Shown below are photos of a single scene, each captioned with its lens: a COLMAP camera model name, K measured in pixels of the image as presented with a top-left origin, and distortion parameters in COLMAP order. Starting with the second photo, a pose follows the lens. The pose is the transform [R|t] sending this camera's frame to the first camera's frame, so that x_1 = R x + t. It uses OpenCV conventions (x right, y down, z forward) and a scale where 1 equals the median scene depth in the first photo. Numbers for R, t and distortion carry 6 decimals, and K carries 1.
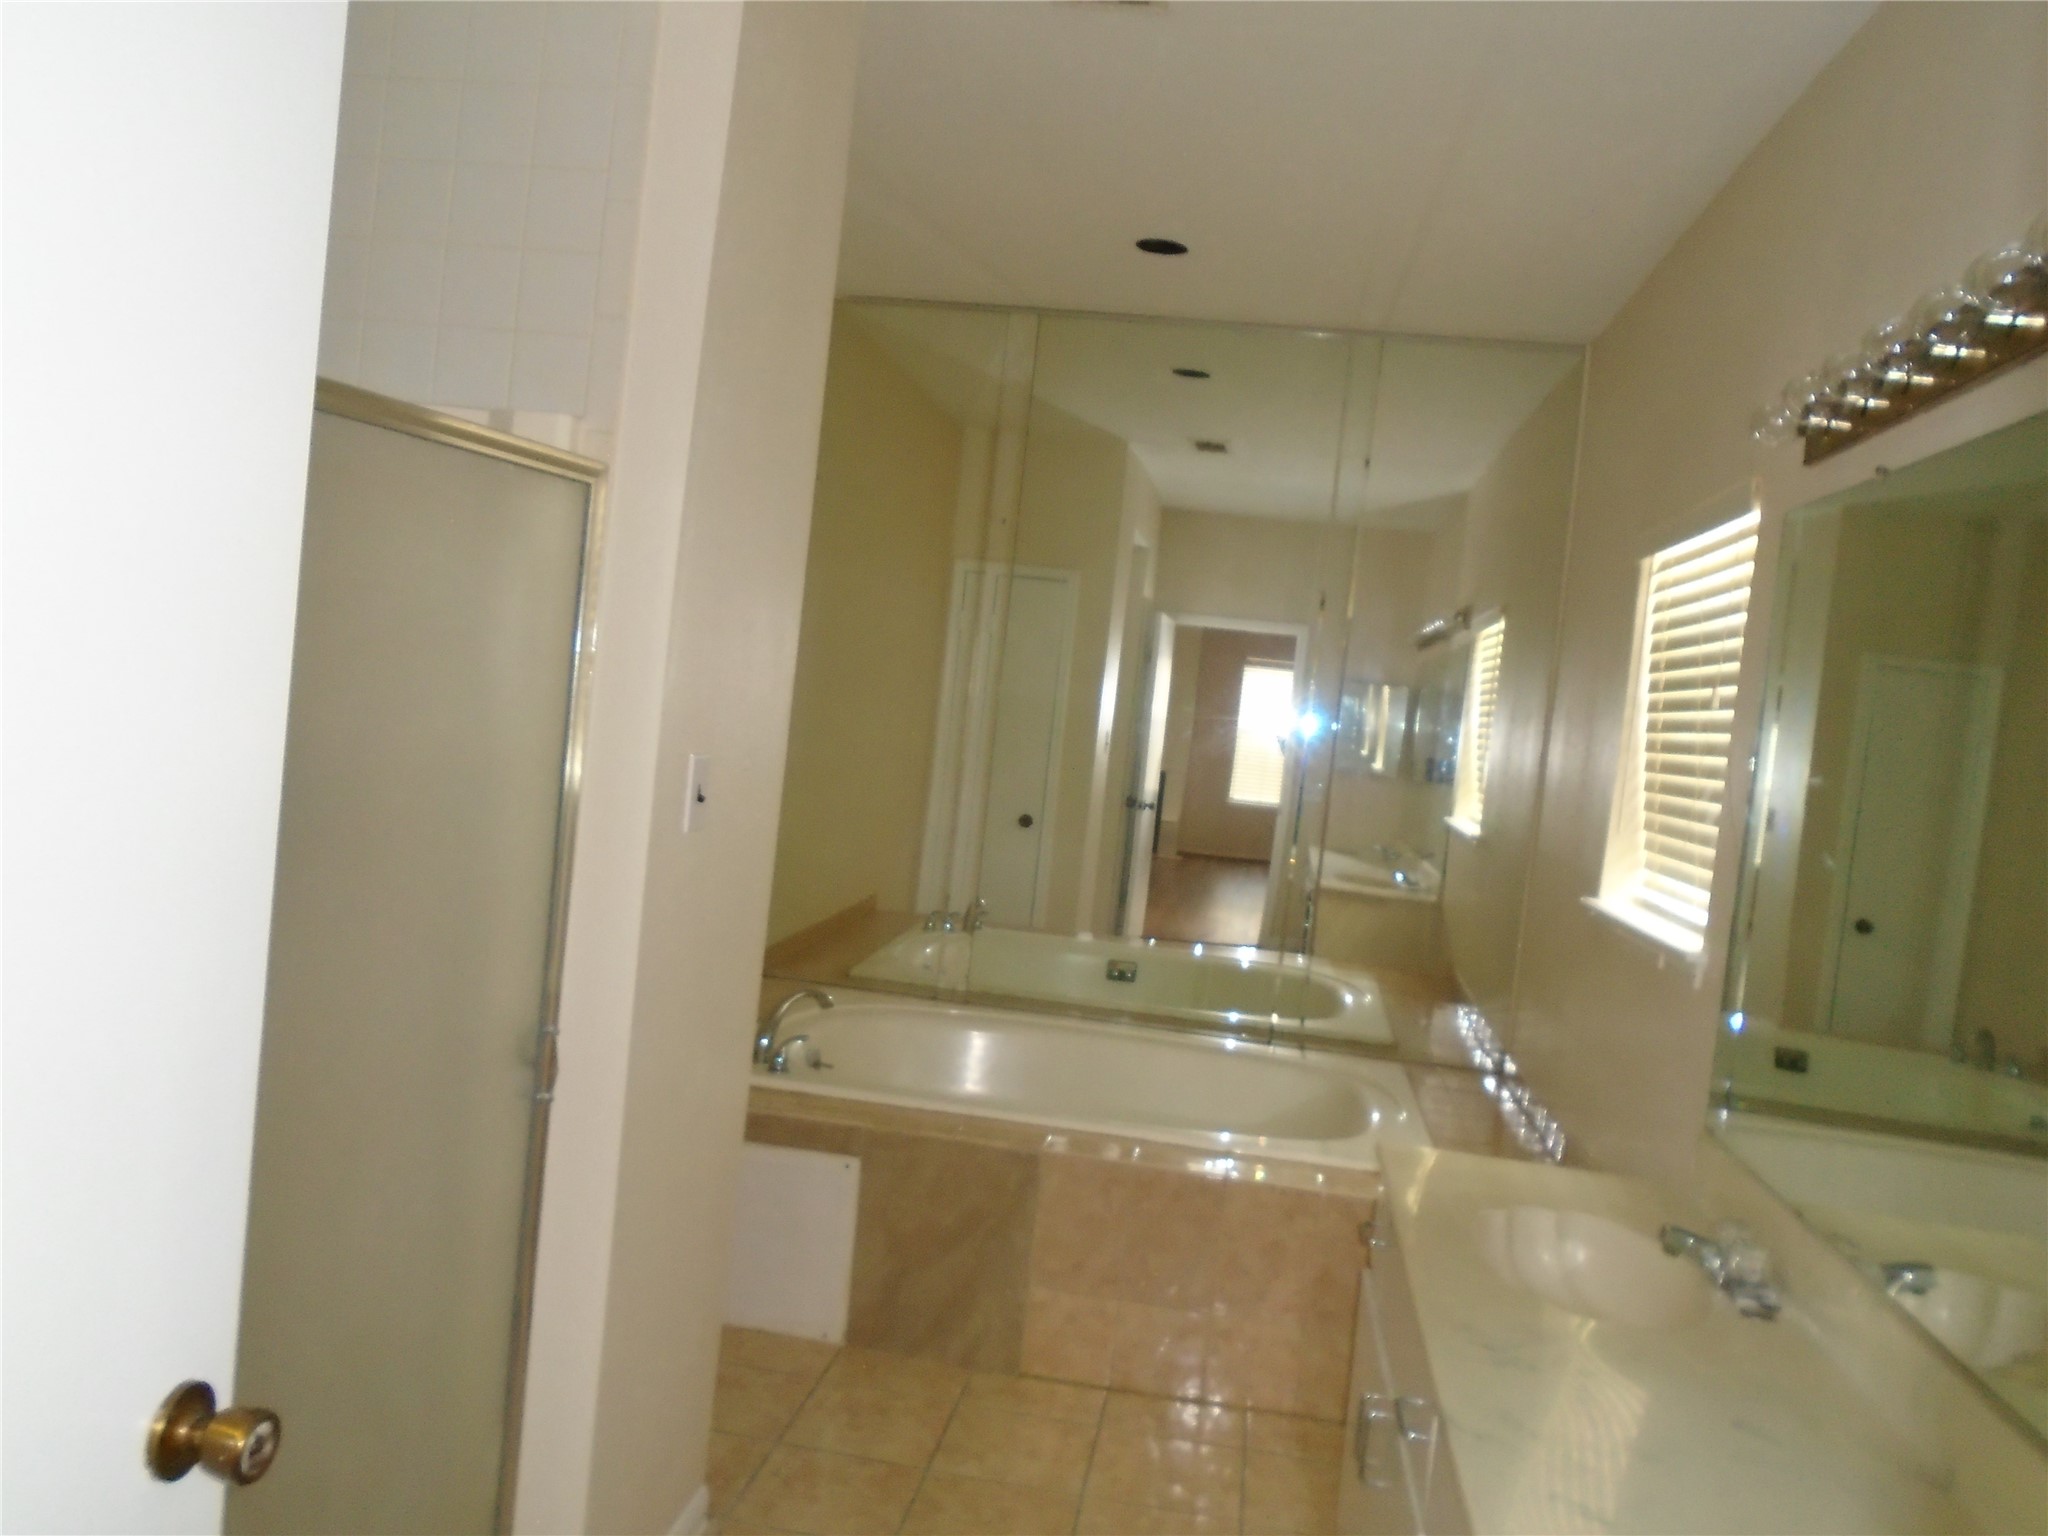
lens RADIAL K [[1582.1, 0, 1017.0], [0, 1582.1, 762.9], [0, 0, 1]] dist [-0.014043, 0.004233]
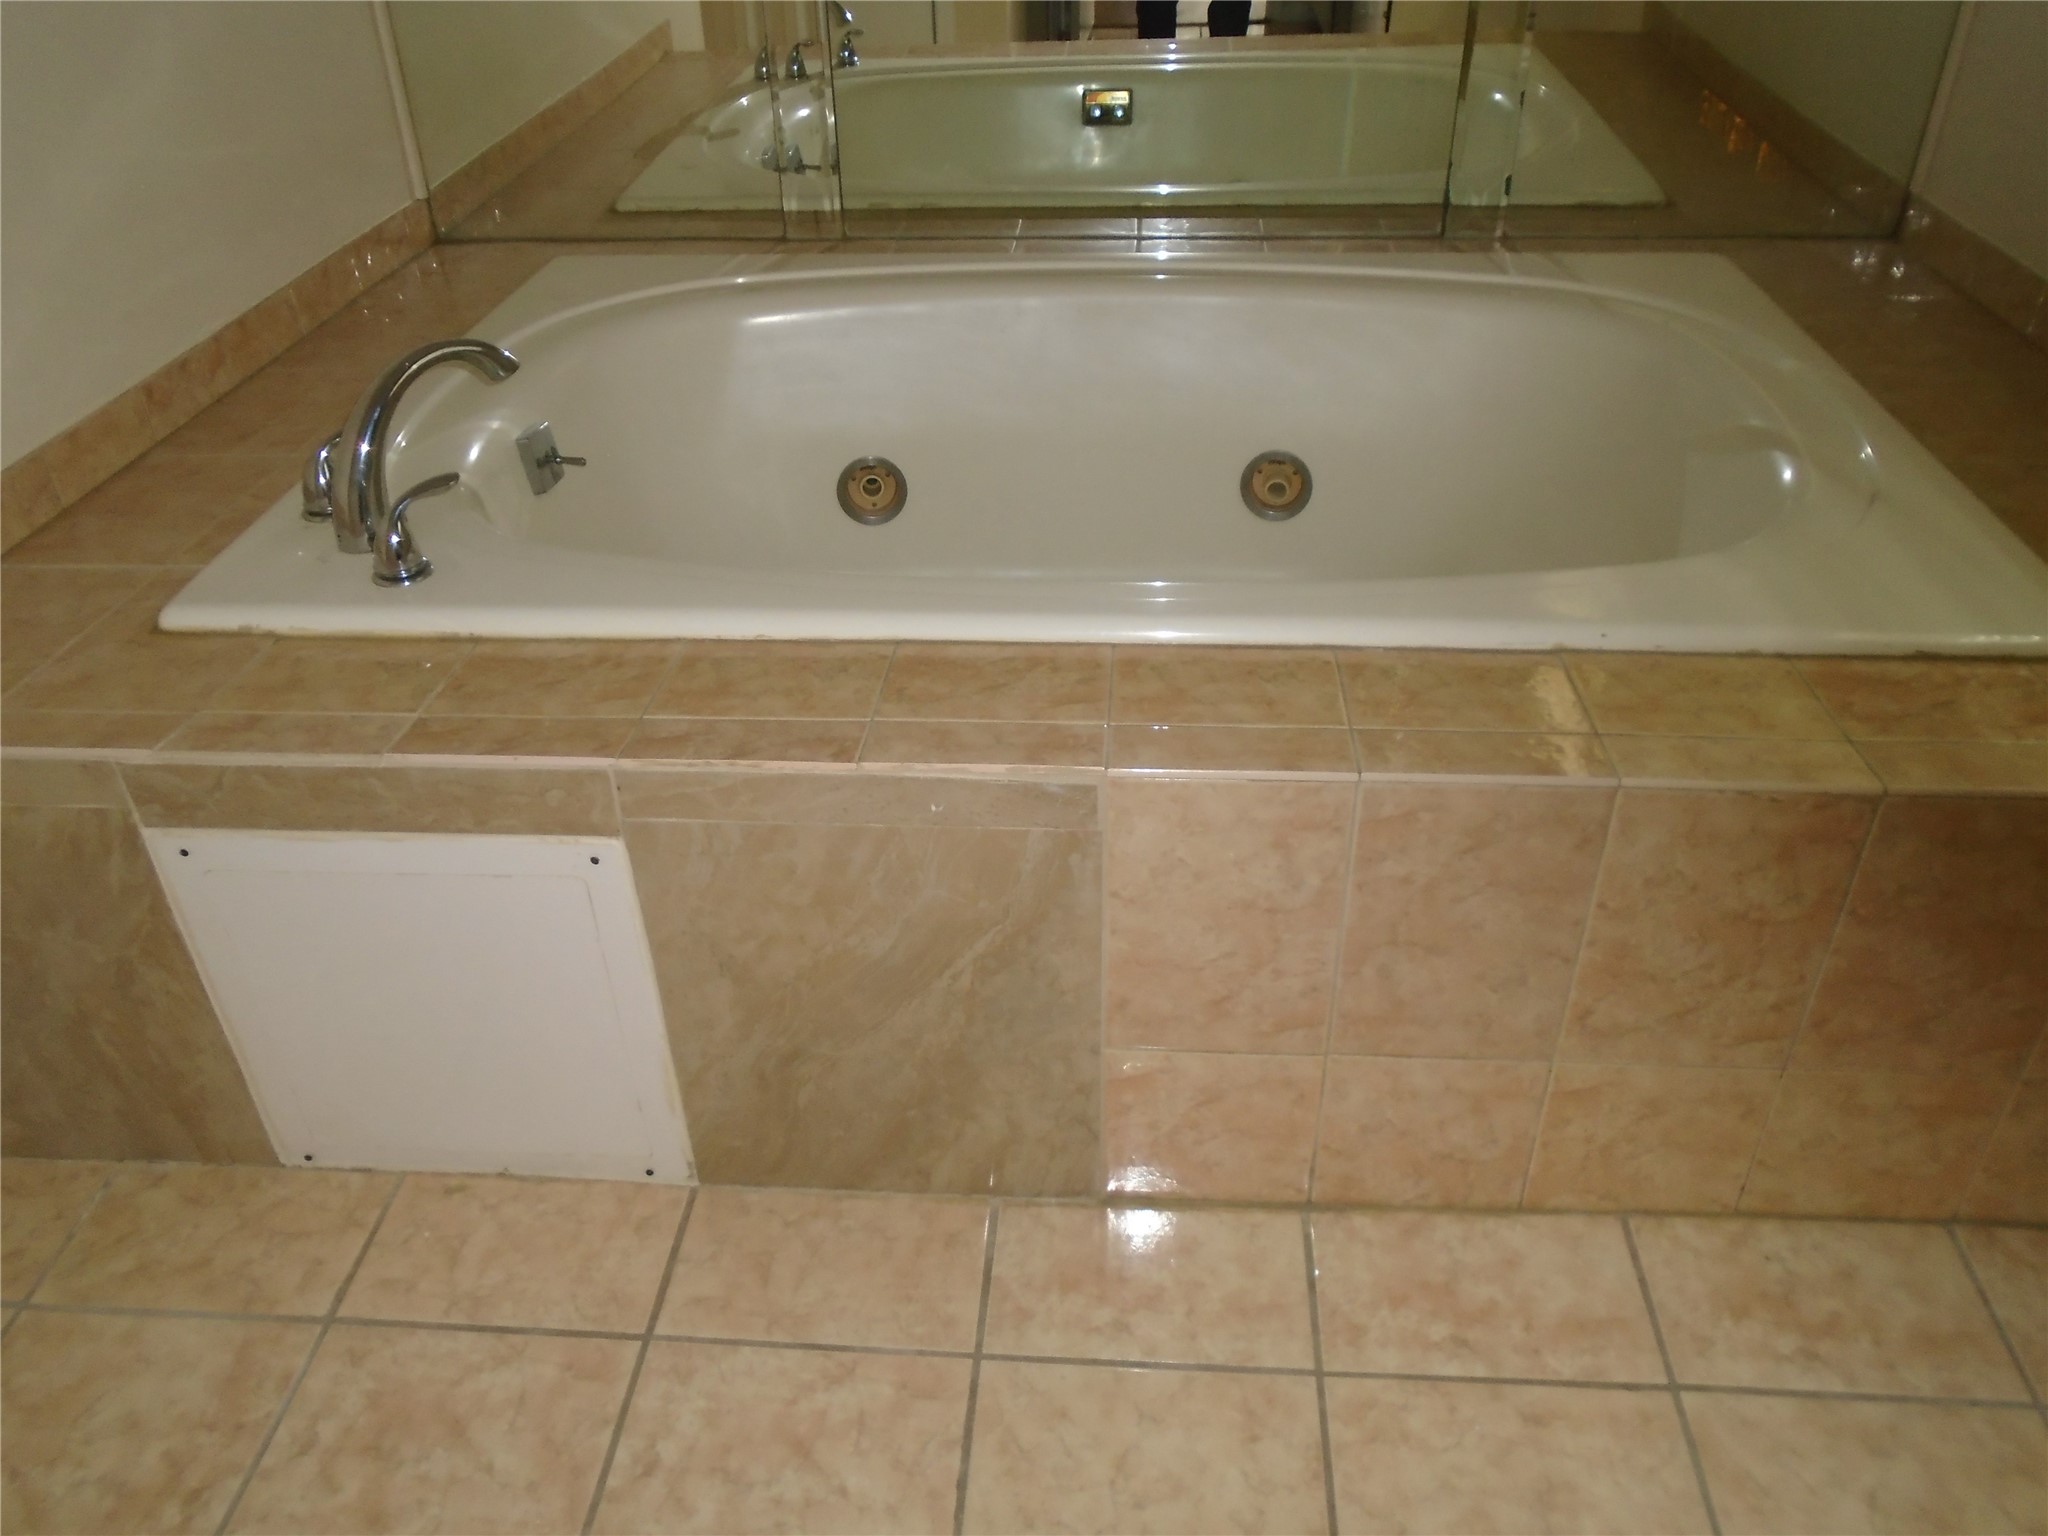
lens RADIAL K [[1582.1, 0, 1010.9], [0, 1582.1, 756.4], [0, 0, 1]] dist [-0.014043, 0.004233]
pose [[0.988348, -0.152192, -0.002562, -0.003076], [0.131542, 0.845533, 0.517465, 0.047097], [-0.076588, -0.511772, 0.855701, 0.646677]]
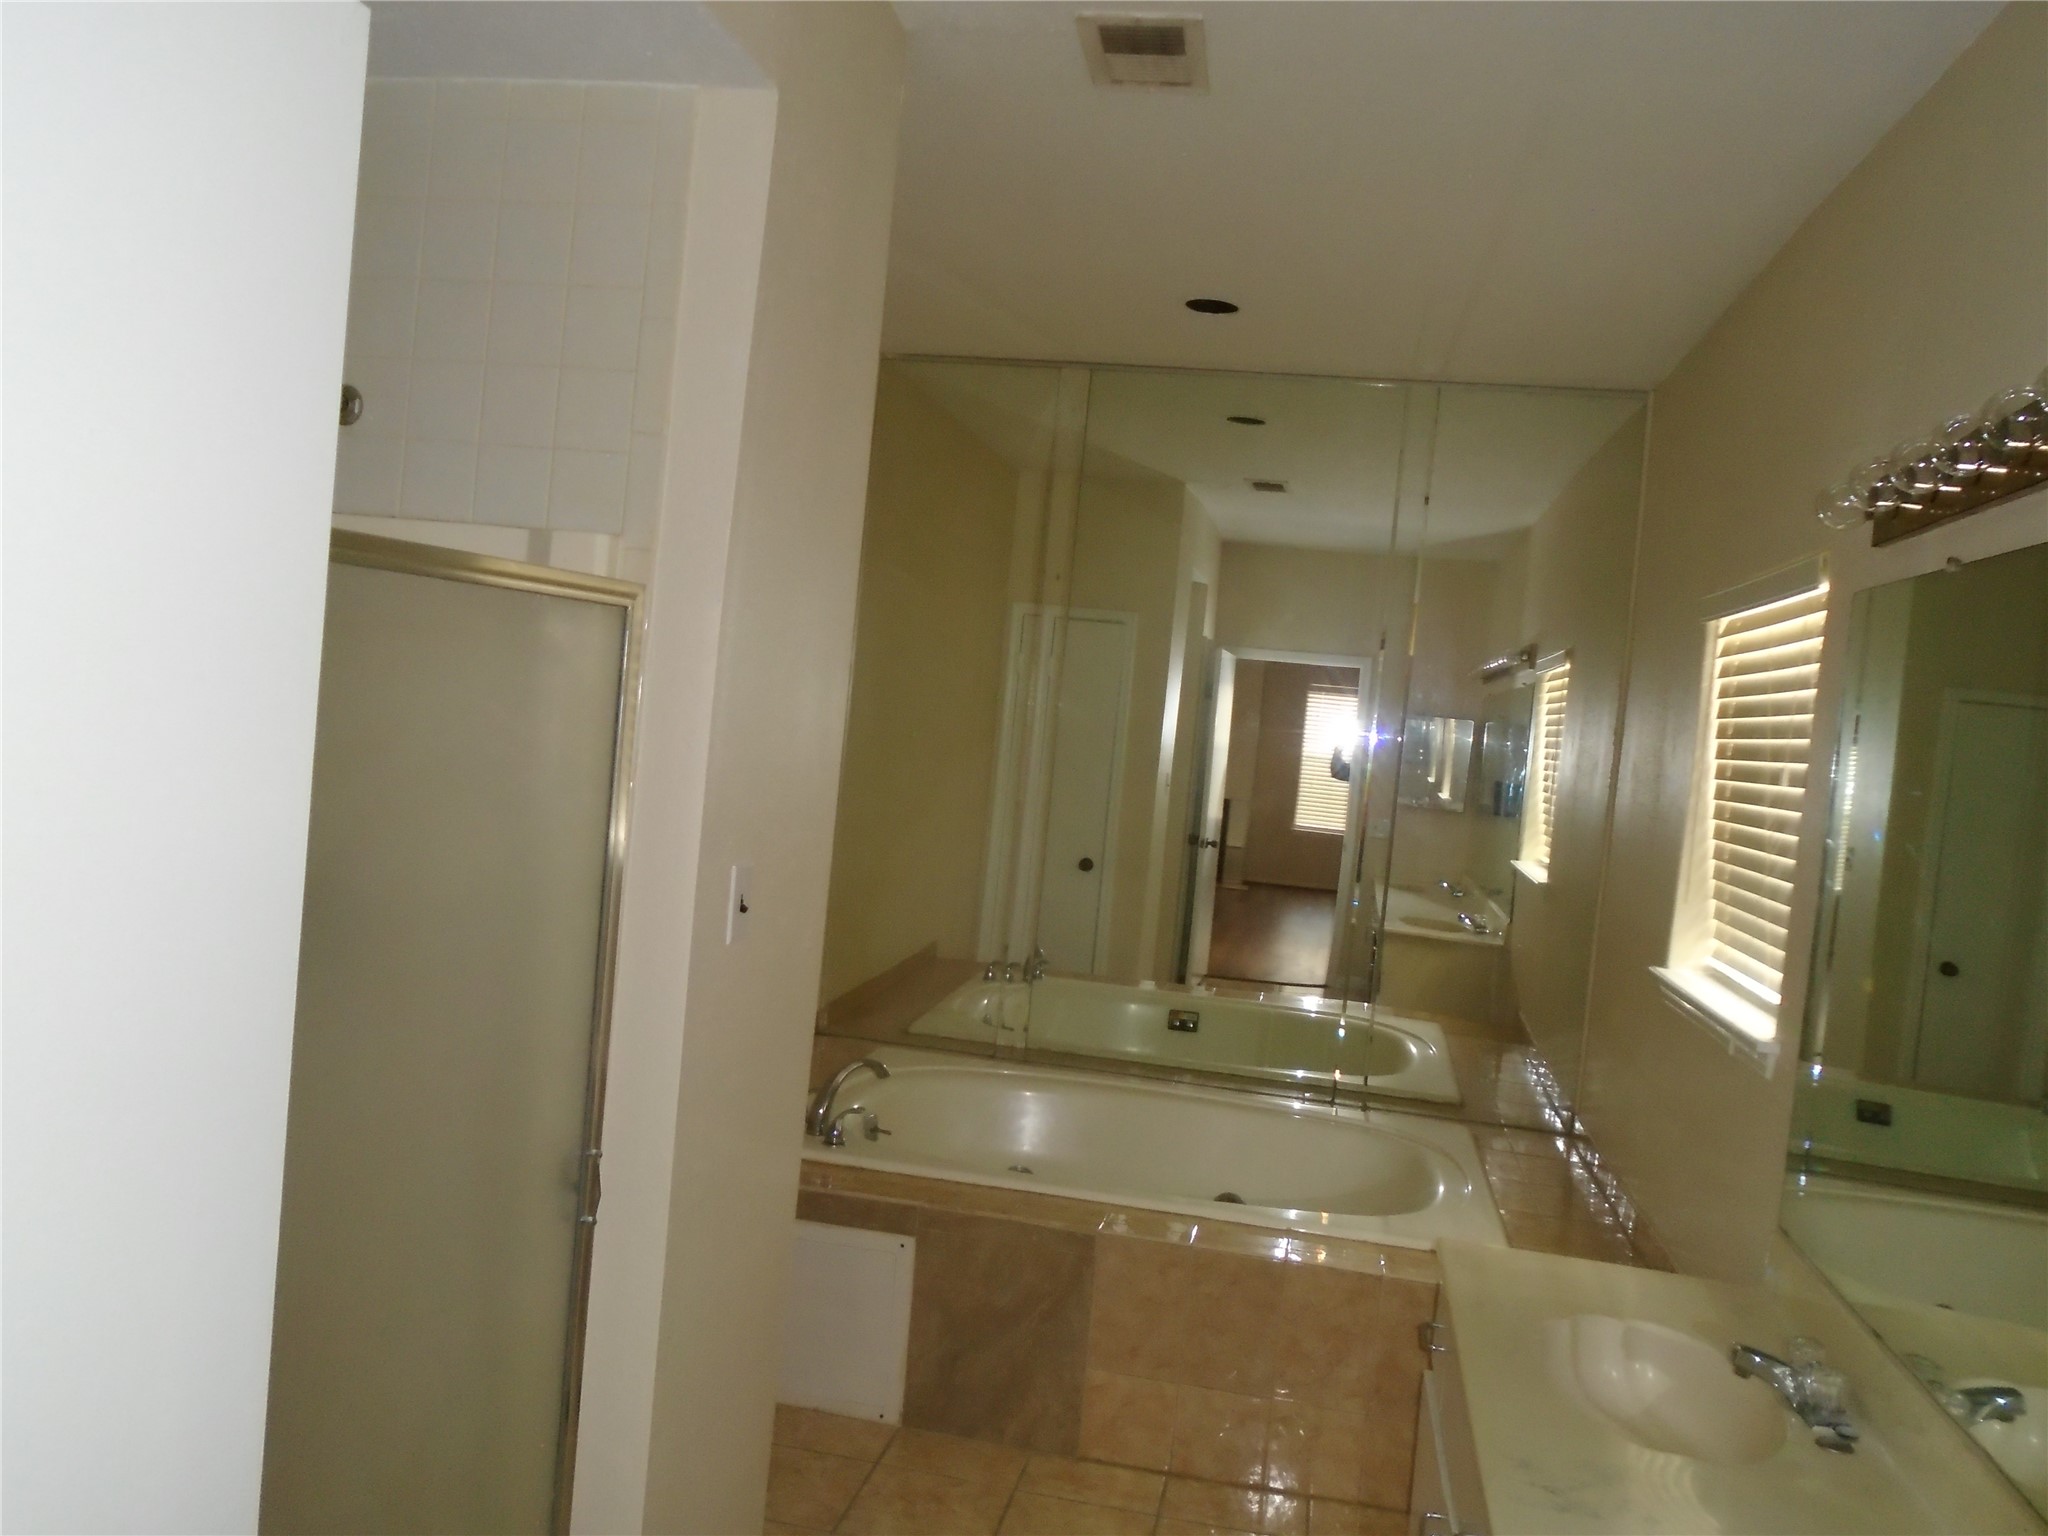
lens RADIAL K [[1582.1, 0, 1015.9], [0, 1582.1, 765.7], [0, 0, 1]] dist [-0.014043, 0.004233]
pose [[0.999079, -0.010559, -0.041598, 0.008148], [0.010183, 0.999905, -0.009238, -0.034667], [0.041692, 0.008806, 0.999092, 0.008025]]
